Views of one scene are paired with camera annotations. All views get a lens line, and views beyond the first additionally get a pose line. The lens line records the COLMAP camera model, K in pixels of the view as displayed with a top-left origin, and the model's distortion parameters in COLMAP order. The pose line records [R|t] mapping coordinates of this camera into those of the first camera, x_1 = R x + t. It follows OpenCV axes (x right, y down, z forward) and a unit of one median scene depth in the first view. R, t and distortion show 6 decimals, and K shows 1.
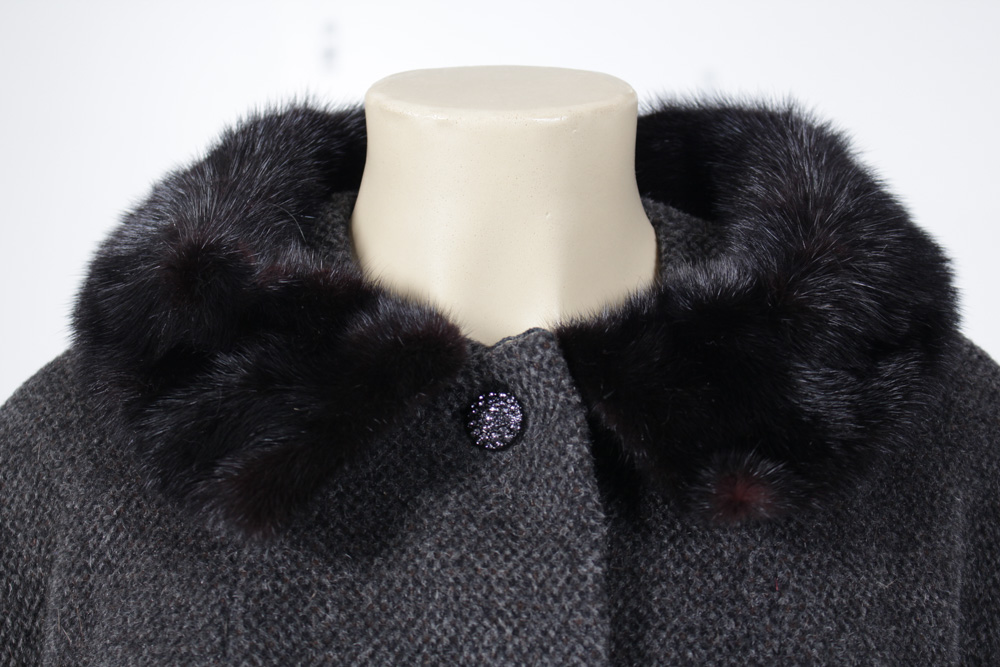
lens RADIAL K [[1985.2, 0, 492.4], [0, 1985.2, 329.5], [0, 0, 1]] dist [0.059028, 0.000000]
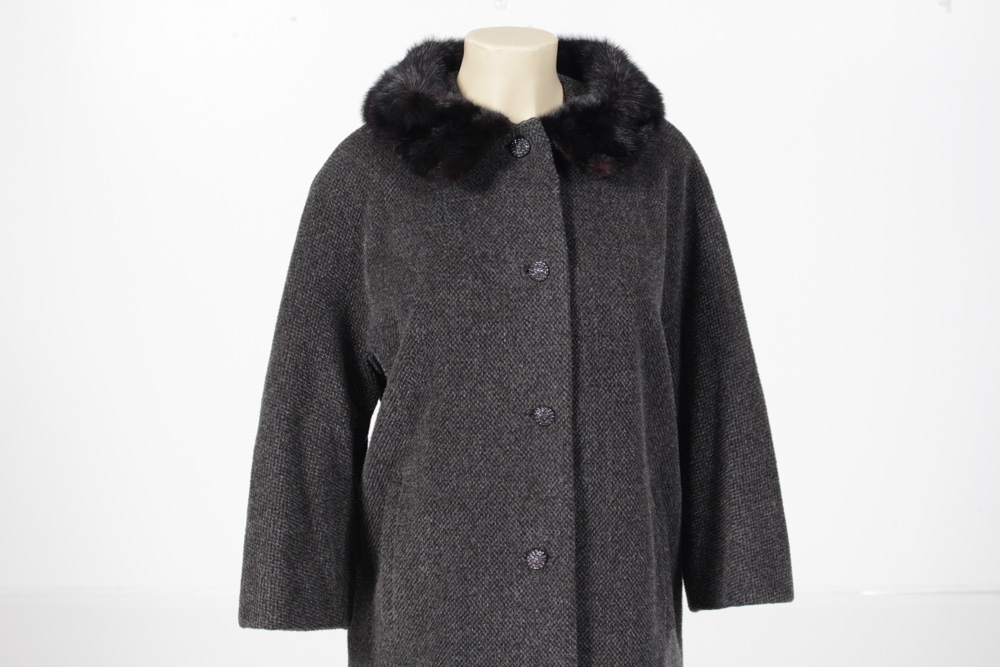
lens RADIAL K [[2140.9, 0, 496.8], [0, 2140.9, 340.9], [0, 0, 1]] dist [0.008205, 0.000000]
pose [[0.987141, -0.032474, 0.156518, -0.565577], [0.020318, 0.996695, 0.078647, 0.082312], [-0.158555, -0.074455, 0.984539, -2.298258]]
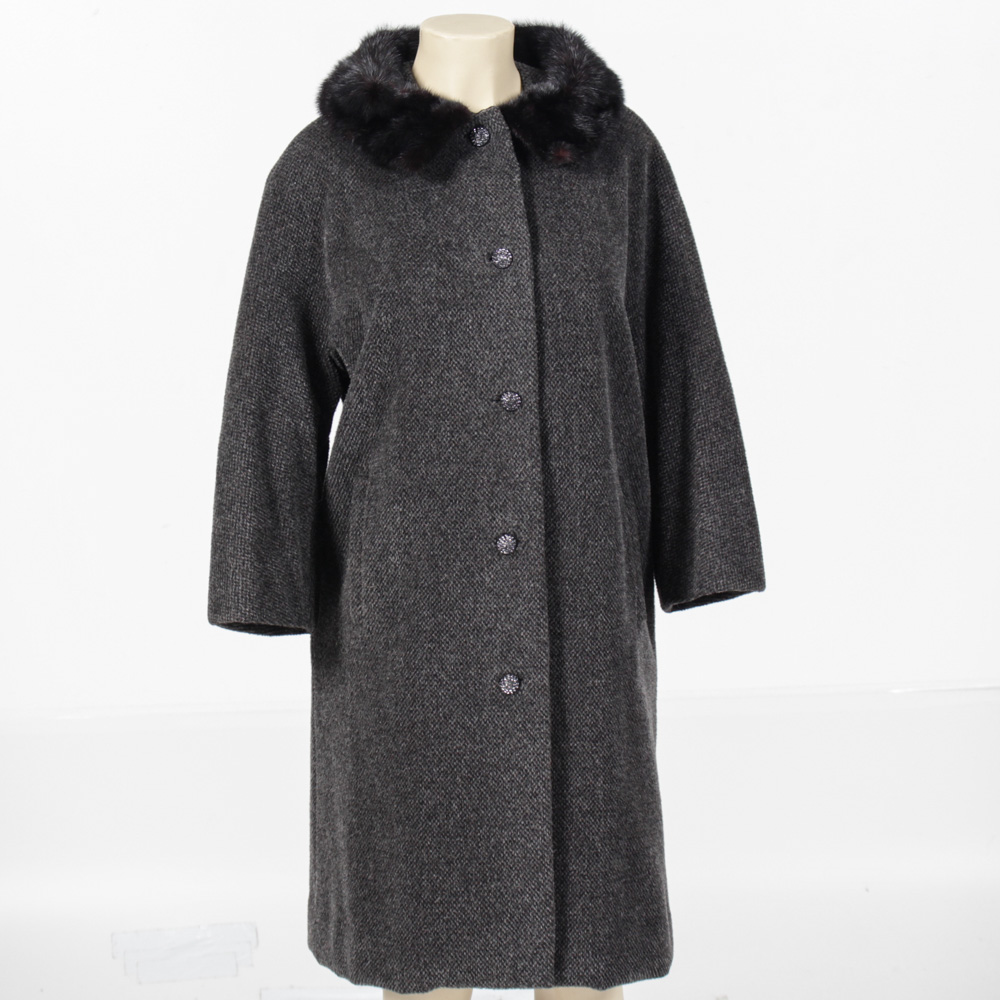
lens RADIAL K [[3551.5, 0, 500.6], [0, 3551.5, 498.7], [0, 0, 1]] dist [0.100389, 0.000000]
pose [[0.980393, -0.056326, 0.188831, -1.040315], [0.041121, 0.995660, 0.083493, 0.145432], [-0.192714, -0.074091, 0.978454, -4.449498]]
